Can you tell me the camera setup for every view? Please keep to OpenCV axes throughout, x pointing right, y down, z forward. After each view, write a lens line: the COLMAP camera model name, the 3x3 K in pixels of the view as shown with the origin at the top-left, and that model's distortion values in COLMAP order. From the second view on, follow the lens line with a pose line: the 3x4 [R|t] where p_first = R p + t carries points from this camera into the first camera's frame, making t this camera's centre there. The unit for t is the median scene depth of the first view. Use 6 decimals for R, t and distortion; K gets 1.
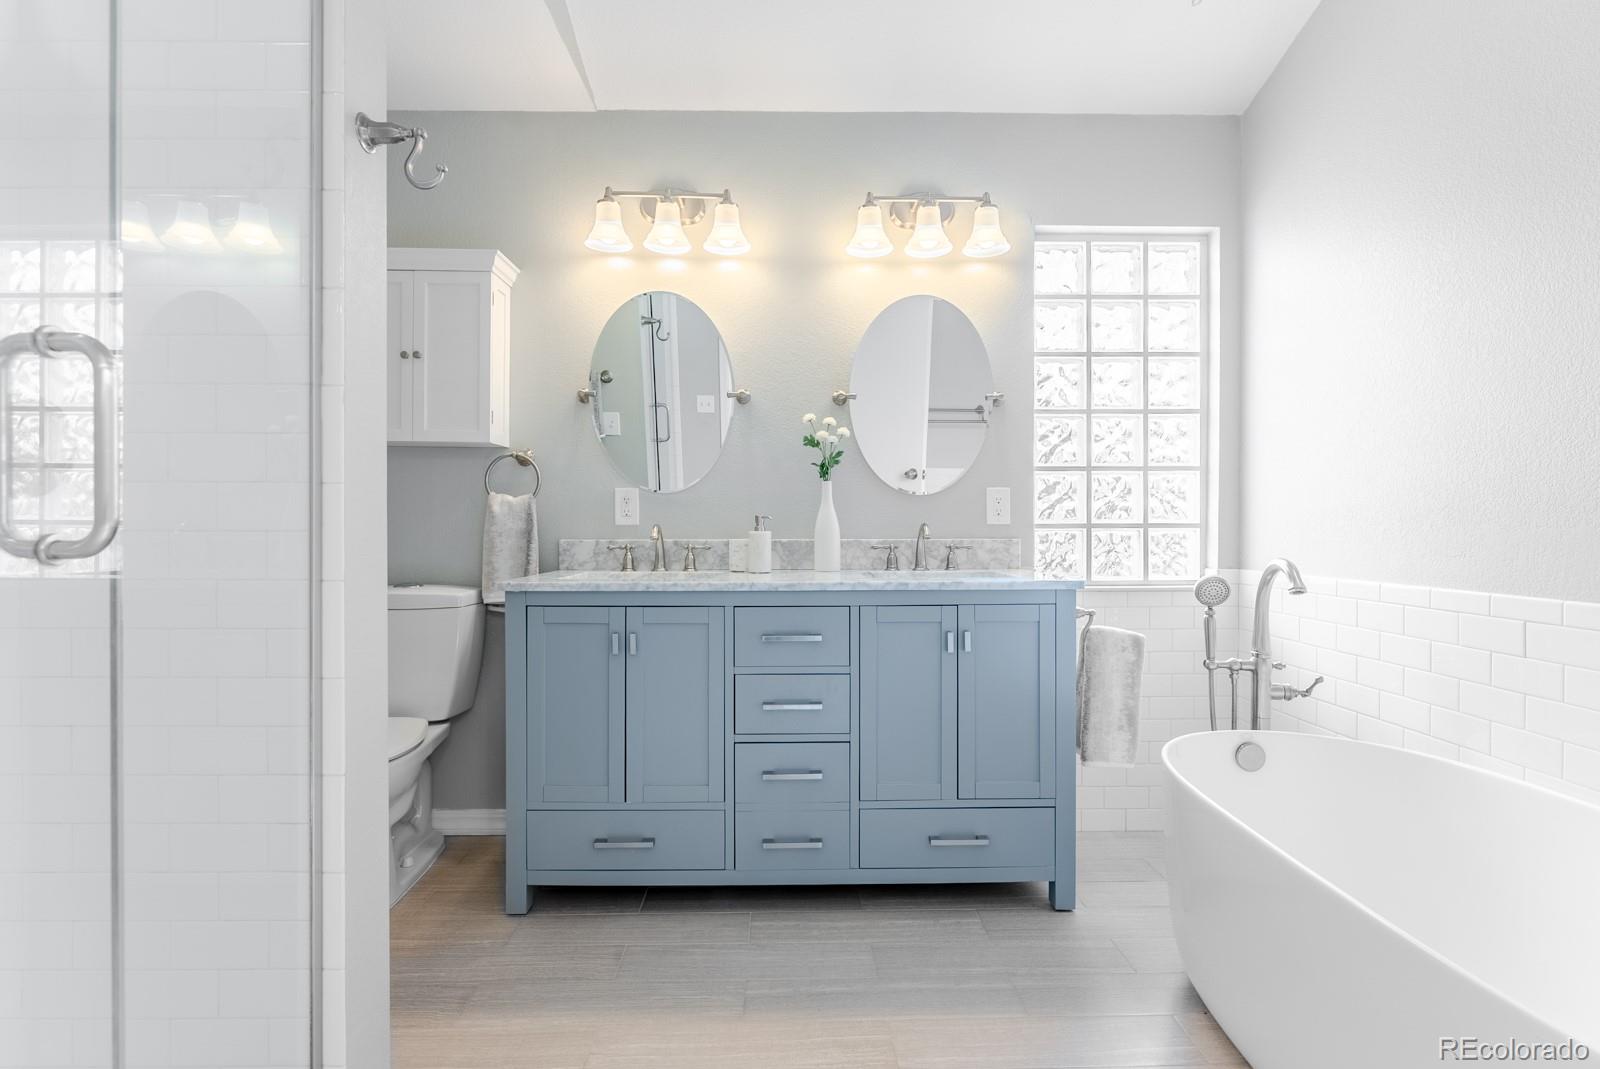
lens RADIAL K [[716.8, 0, 802.2], [0, 716.8, 529.6], [0, 0, 1]] dist [0.000431, 0.000044]
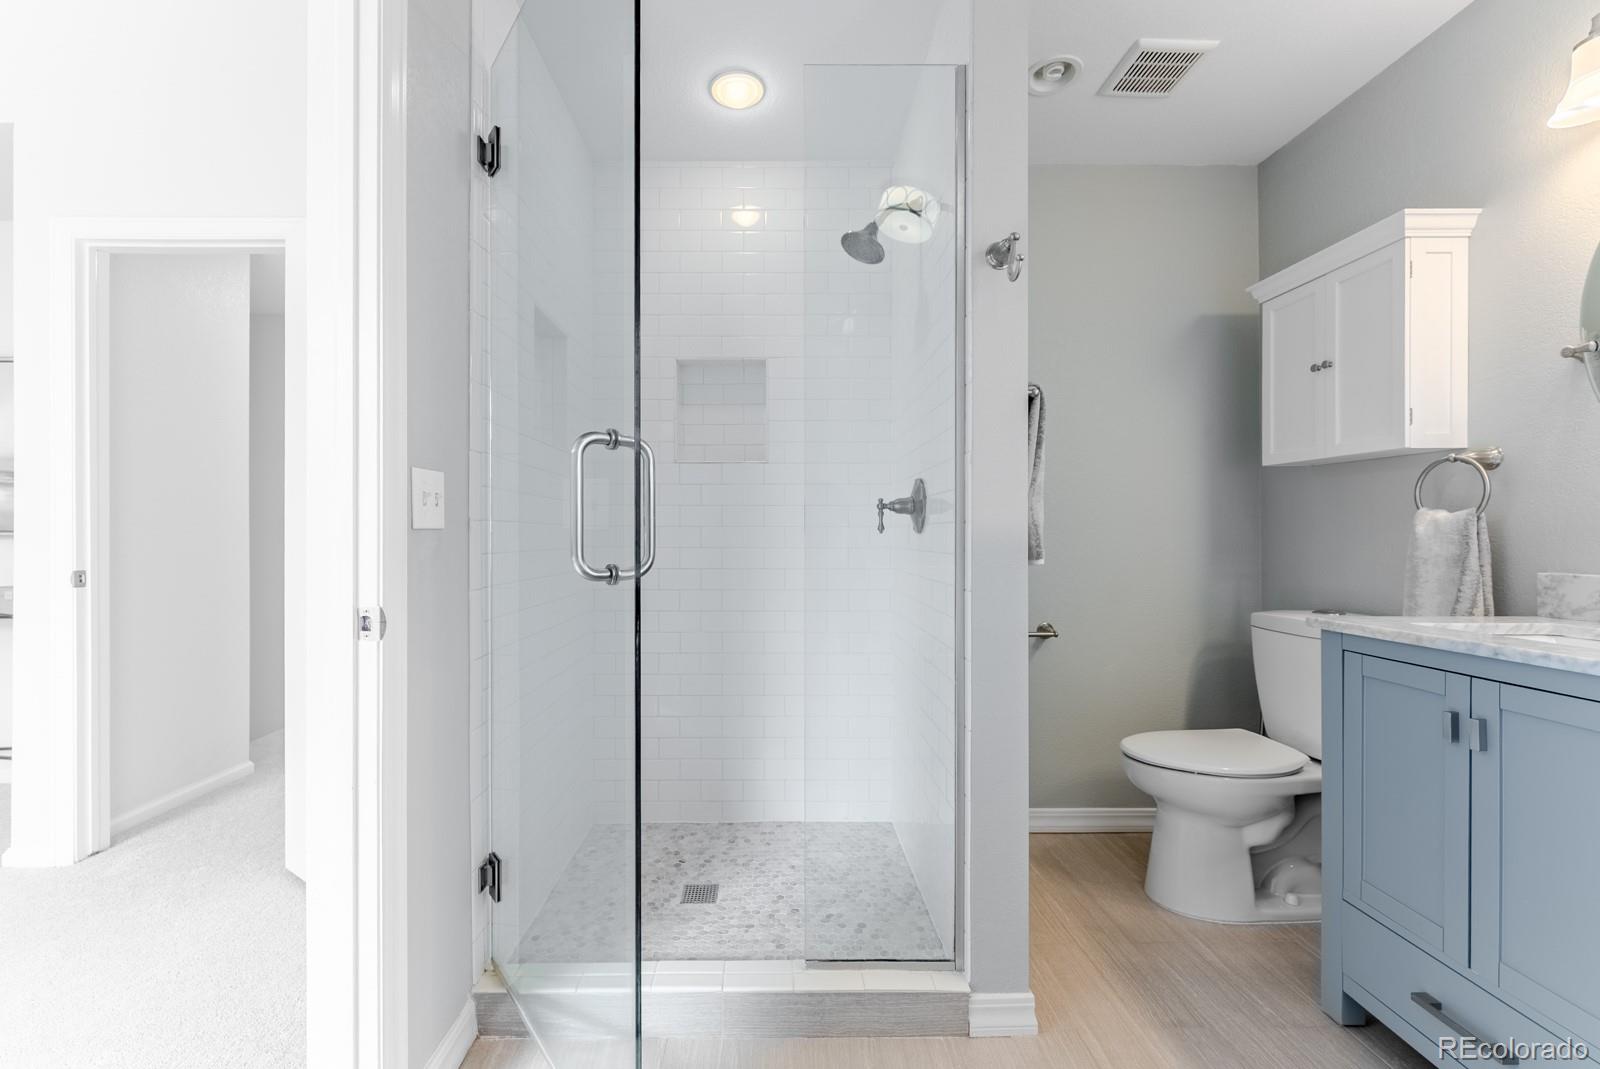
lens RADIAL K [[654.1, 0, 796.3], [0, 654.1, 537.2], [0, 0, 1]] dist [-0.001574, -0.000171]
pose [[0.021023, -0.000214, -0.999779, 0.287227], [-0.008618, 0.999963, -0.000395, -0.013869], [0.999742, 0.008624, 0.021021, 0.292118]]
